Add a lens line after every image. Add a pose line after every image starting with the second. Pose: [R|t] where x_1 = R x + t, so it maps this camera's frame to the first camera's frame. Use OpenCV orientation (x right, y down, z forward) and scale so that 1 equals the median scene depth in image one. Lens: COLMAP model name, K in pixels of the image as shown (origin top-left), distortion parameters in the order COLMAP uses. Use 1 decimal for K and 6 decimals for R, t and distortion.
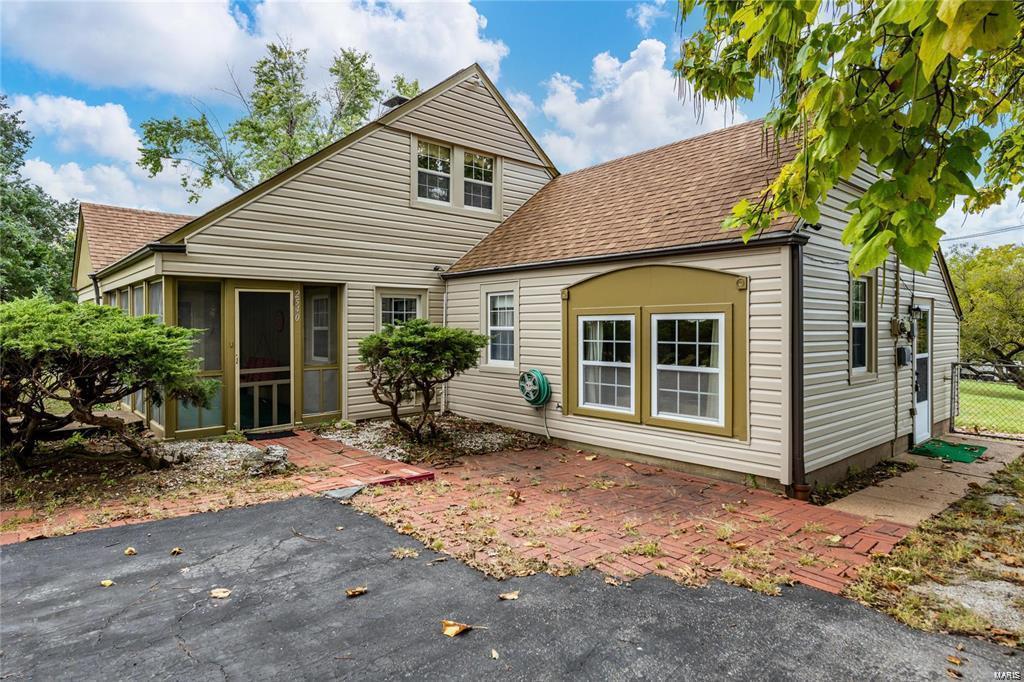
lens RADIAL K [[586.2, 0, 516.1], [0, 586.2, 333.0], [0, 0, 1]] dist [0.041582, -0.006259]
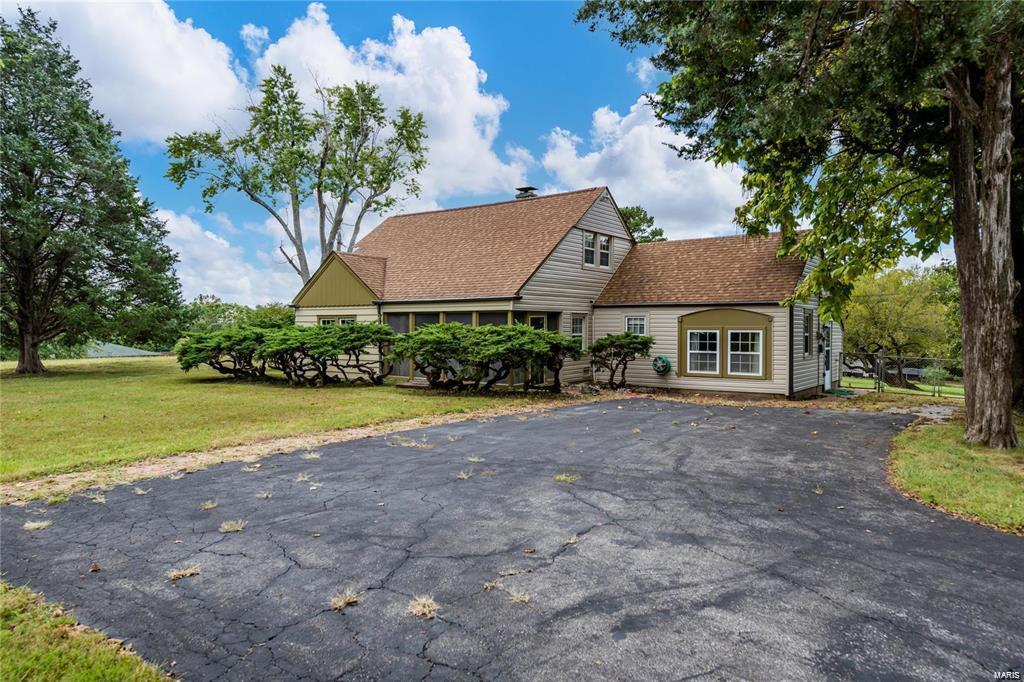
lens RADIAL K [[714.3, 0, 508.5], [0, 714.3, 341.0], [0, 0, 1]] dist [0.043615, 0.002194]
pose [[0.977392, 0.000379, 0.211433, -1.032856], [-0.002618, 0.999943, 0.010311, -0.012985], [-0.211417, -0.010632, 0.977338, -1.342993]]
